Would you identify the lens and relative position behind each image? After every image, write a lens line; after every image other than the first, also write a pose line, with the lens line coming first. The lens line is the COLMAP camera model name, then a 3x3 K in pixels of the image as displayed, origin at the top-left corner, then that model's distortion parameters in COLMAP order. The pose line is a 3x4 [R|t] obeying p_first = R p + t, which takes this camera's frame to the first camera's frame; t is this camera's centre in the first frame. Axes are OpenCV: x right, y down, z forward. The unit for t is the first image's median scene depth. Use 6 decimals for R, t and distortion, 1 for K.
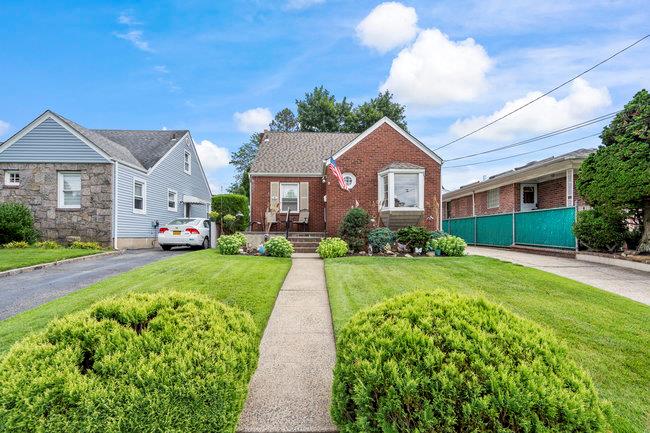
lens RADIAL K [[307.4, 0, 319.1], [0, 307.4, 238.2], [0, 0, 1]] dist [0.003722, 0.000861]
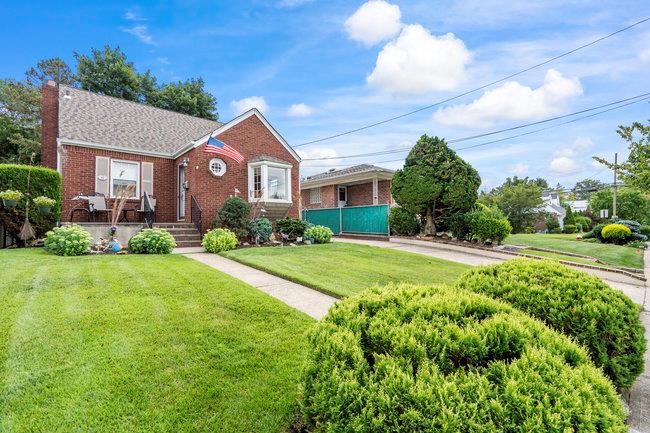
lens RADIAL K [[301.6, 0, 324.6], [0, 301.6, 222.3], [0, 0, 1]] dist [-0.000381, 0.000274]
pose [[0.758660, 0.000250, 0.651487, -0.257244], [0.018323, 0.999596, -0.021722, 0.003341], [-0.651229, 0.028417, 0.758349, 0.111285]]
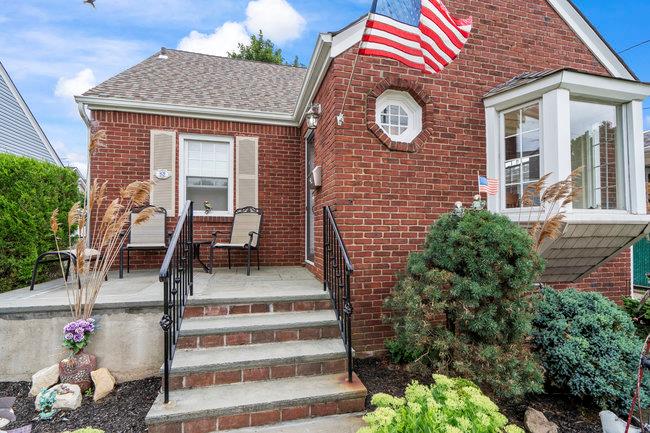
lens RADIAL K [[301.6, 0, 324.6], [0, 301.6, 222.3], [0, 0, 1]] dist [-0.000381, 0.000274]
pose [[0.976932, 0.002538, 0.213535, -0.041216], [0.003880, 0.999553, -0.029630, -0.077348], [-0.213515, 0.029775, 0.976486, 0.743763]]
